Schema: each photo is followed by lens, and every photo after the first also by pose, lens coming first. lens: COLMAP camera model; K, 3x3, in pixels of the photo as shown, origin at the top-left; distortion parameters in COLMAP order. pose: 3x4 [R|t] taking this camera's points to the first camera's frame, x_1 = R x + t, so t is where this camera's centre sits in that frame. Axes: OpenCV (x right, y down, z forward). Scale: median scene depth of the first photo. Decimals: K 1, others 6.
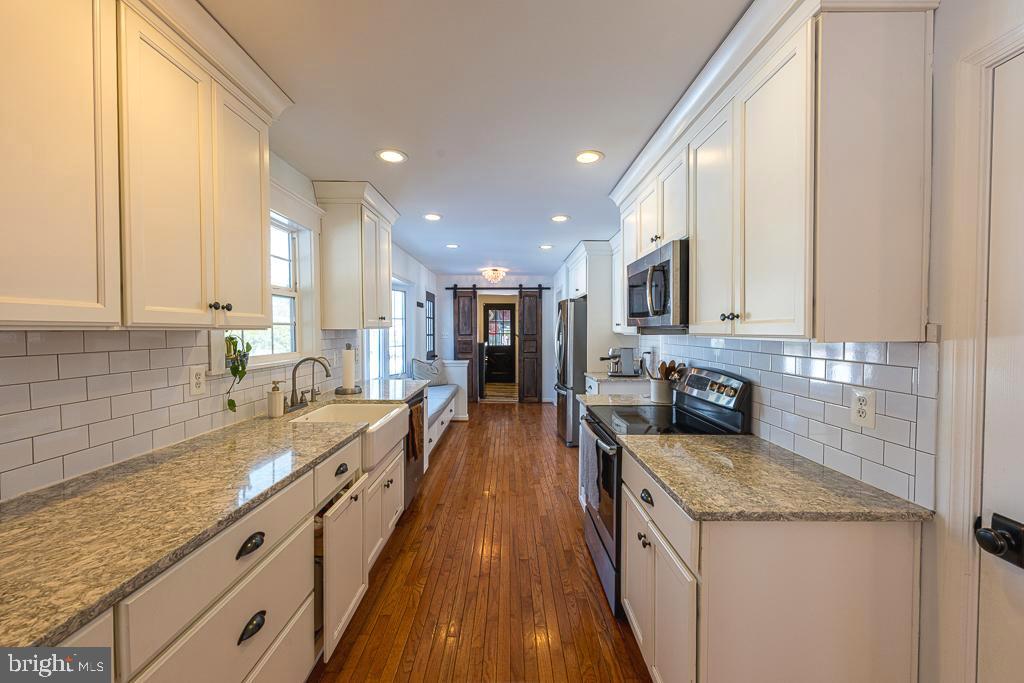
lens RADIAL K [[407.4, 0, 511.1], [0, 407.4, 342.3], [0, 0, 1]] dist [0.002839, 0.000105]
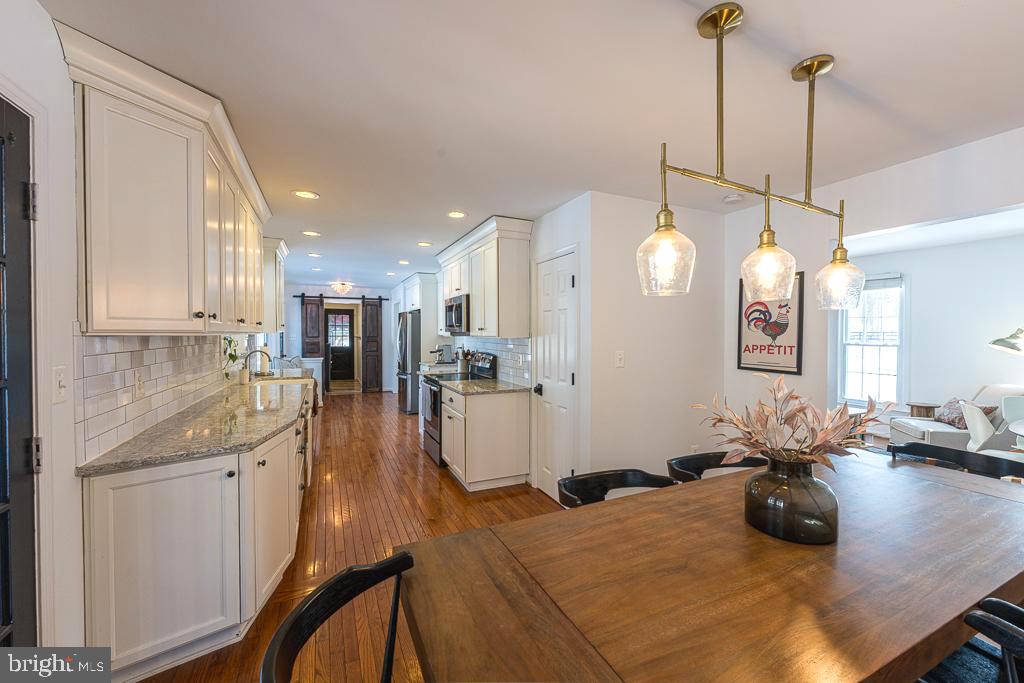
lens RADIAL K [[407.4, 0, 514.8], [0, 407.4, 341.4], [0, 0, 1]] dist [0.002839, 0.000105]
pose [[0.910064, -0.005598, 0.414430, -0.106660], [0.009107, 0.999937, -0.006492, 0.010995], [-0.414367, 0.009683, 0.910058, -0.444929]]
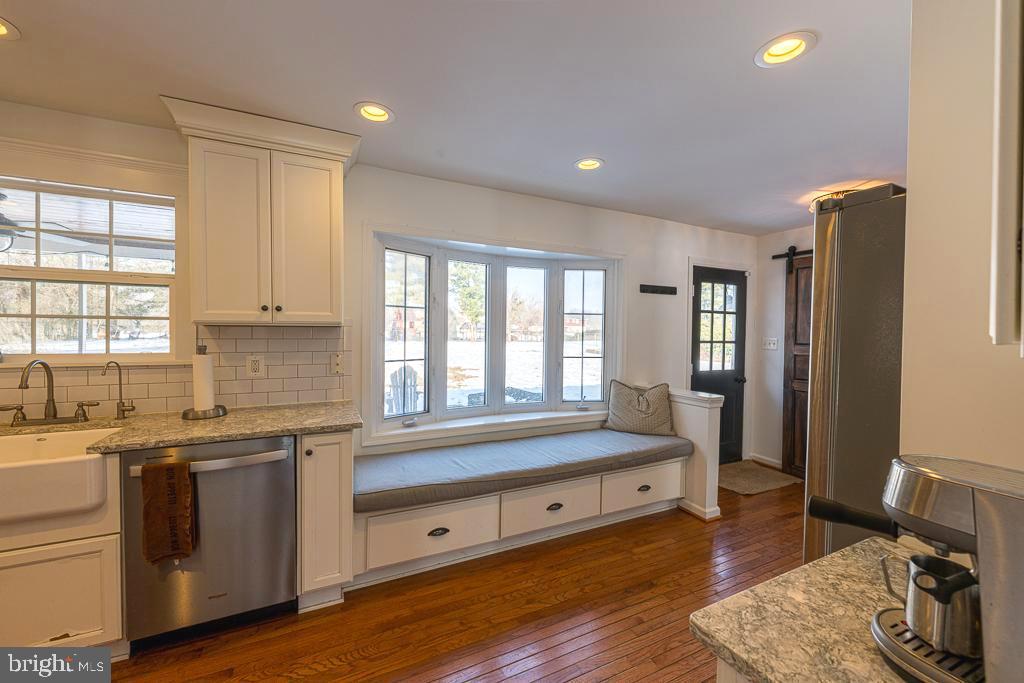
lens RADIAL K [[407.4, 0, 512.8], [0, 407.4, 339.4], [0, 0, 1]] dist [0.002839, 0.000105]
pose [[0.437752, 0.015759, -0.898958, 0.270331], [-0.031221, 0.999510, 0.002319, -0.019669], [0.898554, 0.027052, 0.438029, 0.683261]]
